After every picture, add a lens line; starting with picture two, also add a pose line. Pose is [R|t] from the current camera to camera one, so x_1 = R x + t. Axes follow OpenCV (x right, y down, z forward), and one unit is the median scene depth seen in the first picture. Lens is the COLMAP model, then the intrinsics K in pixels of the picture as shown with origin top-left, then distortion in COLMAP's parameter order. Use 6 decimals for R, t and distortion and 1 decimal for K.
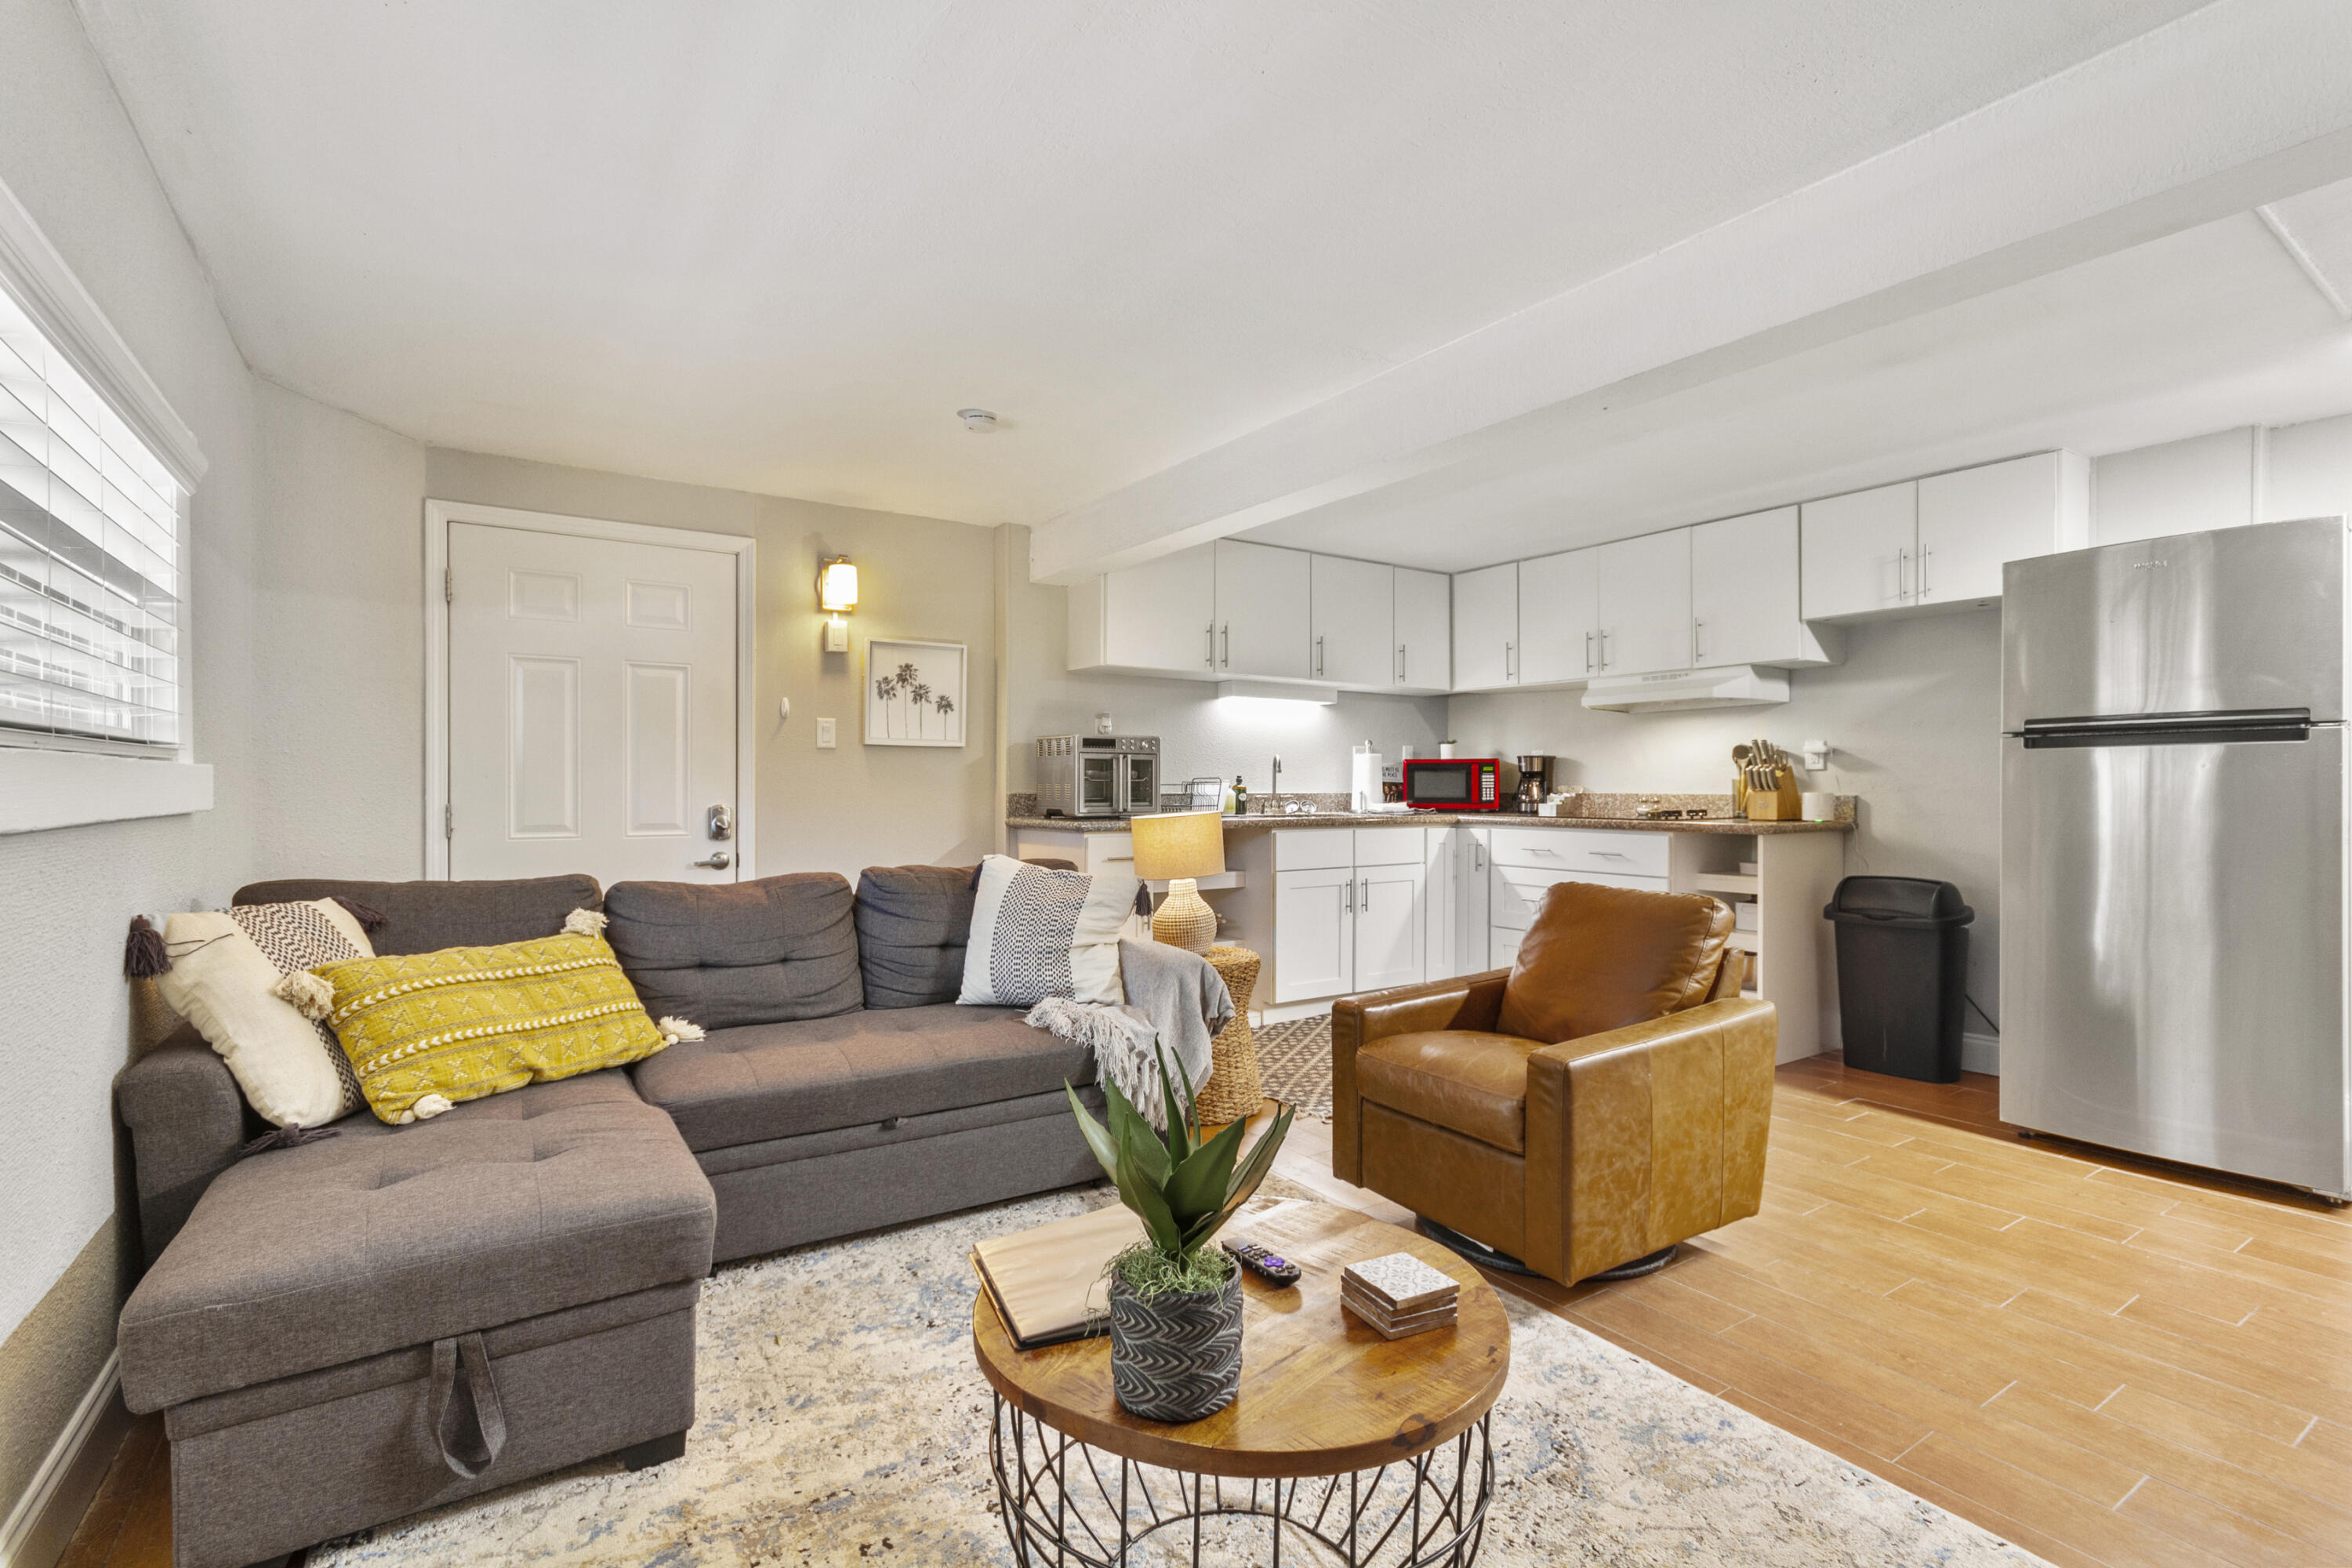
lens RADIAL K [[1082.8, 0, 1169.2], [0, 1082.8, 792.4], [0, 0, 1]] dist [0.006447, 0.000094]
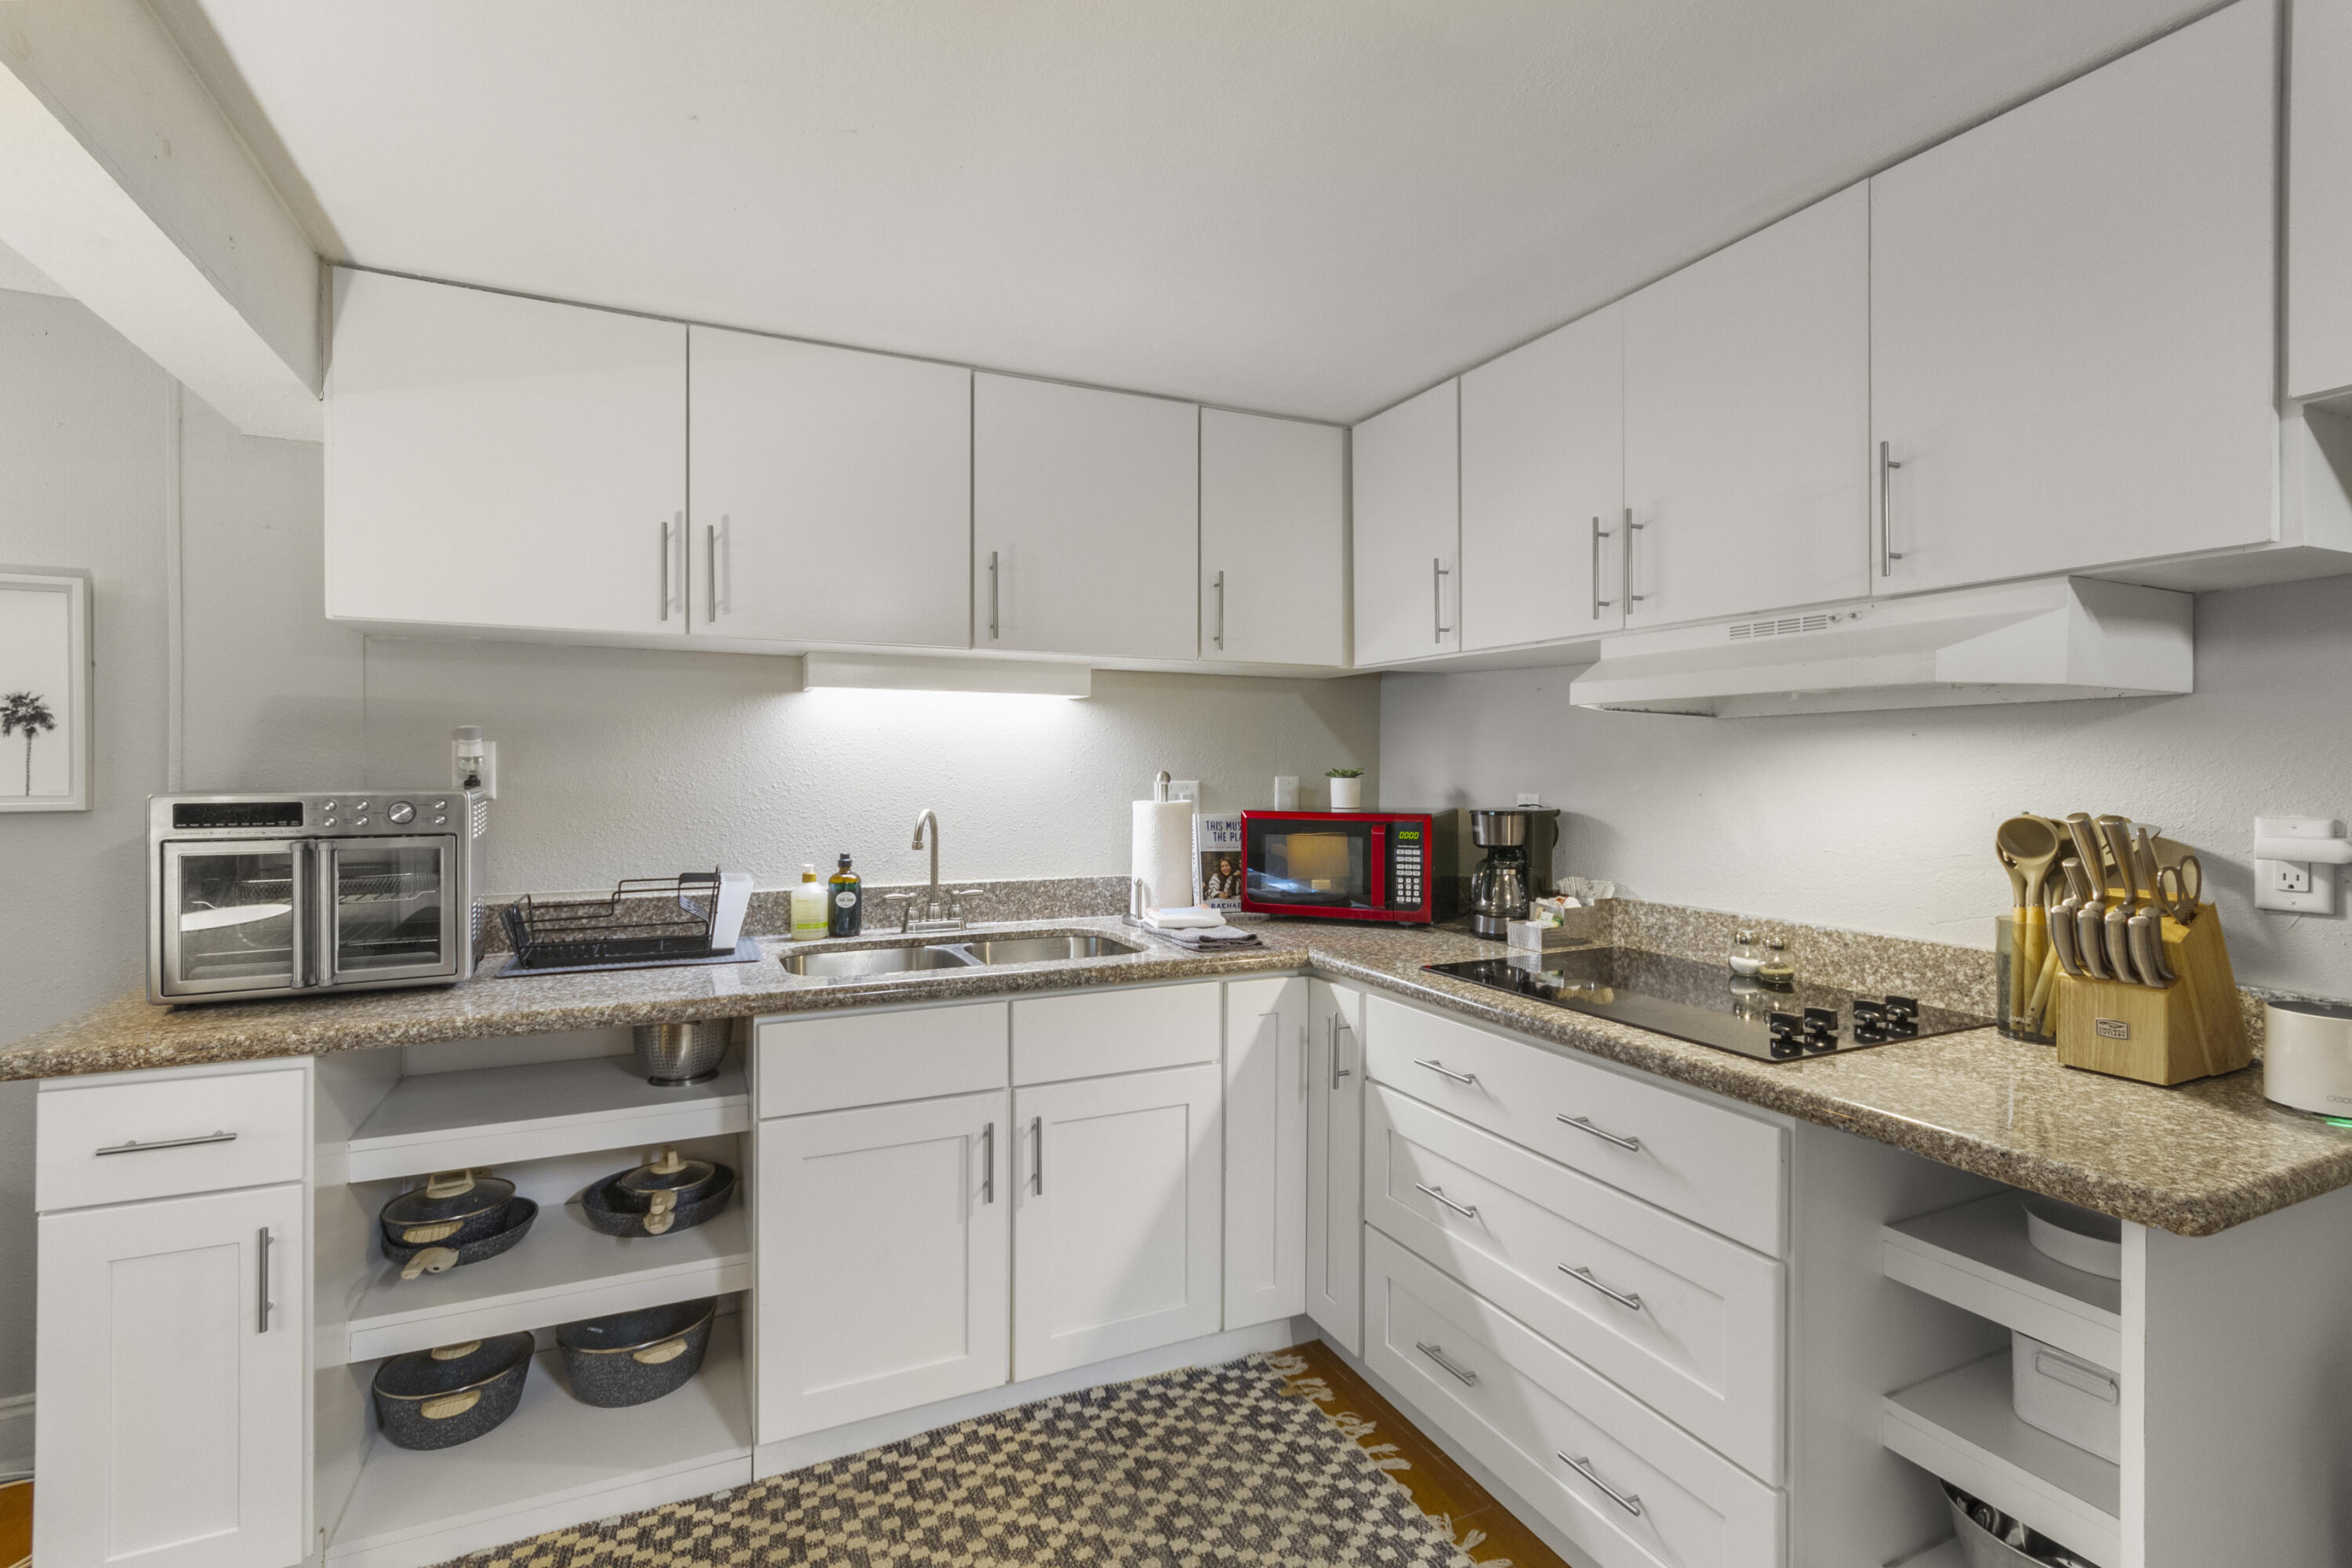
lens RADIAL K [[1082.8, 0, 1184.9], [0, 1082.8, 771.7], [0, 0, 1]] dist [0.006447, 0.000094]
pose [[0.988787, 0.001873, -0.149319, 0.286487], [-0.001321, 0.999992, 0.003800, -0.054074], [0.149325, -0.003560, 0.988782, 0.563992]]
